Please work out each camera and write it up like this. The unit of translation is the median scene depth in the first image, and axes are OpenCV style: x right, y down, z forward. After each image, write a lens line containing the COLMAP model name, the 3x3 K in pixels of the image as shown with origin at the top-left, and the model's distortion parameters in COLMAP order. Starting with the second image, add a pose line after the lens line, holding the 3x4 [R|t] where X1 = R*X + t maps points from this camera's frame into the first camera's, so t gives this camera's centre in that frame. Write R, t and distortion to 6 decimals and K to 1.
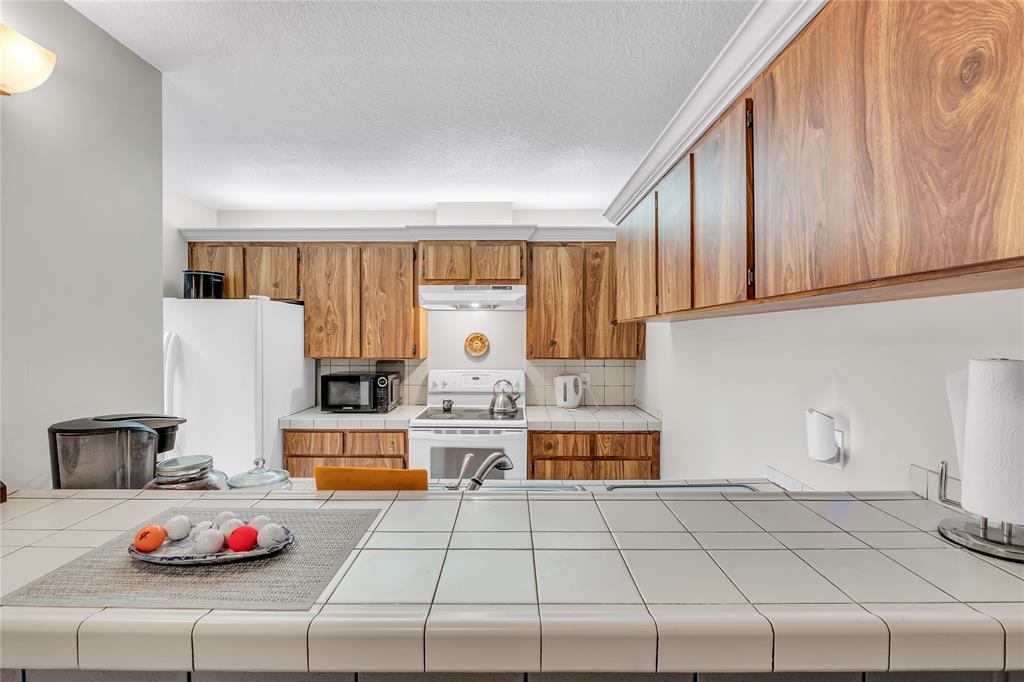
lens RADIAL K [[429.5, 0, 515.4], [0, 429.5, 340.6], [0, 0, 1]] dist [-0.002247, -0.000441]
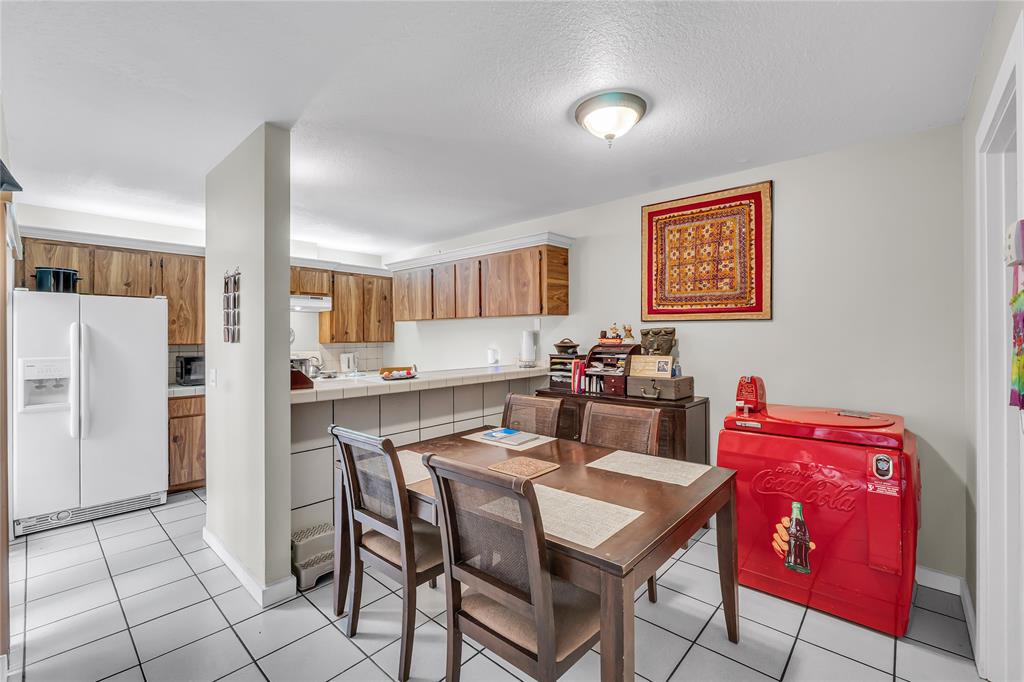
lens RADIAL K [[429.5, 0, 506.6], [0, 429.5, 337.2], [0, 0, 1]] dist [-0.002247, -0.000441]
pose [[0.677982, -0.006384, 0.735050, -0.723259], [0.010439, 0.999945, -0.000945, 0.030053], [-0.735004, 0.008314, 0.678012, -0.591953]]
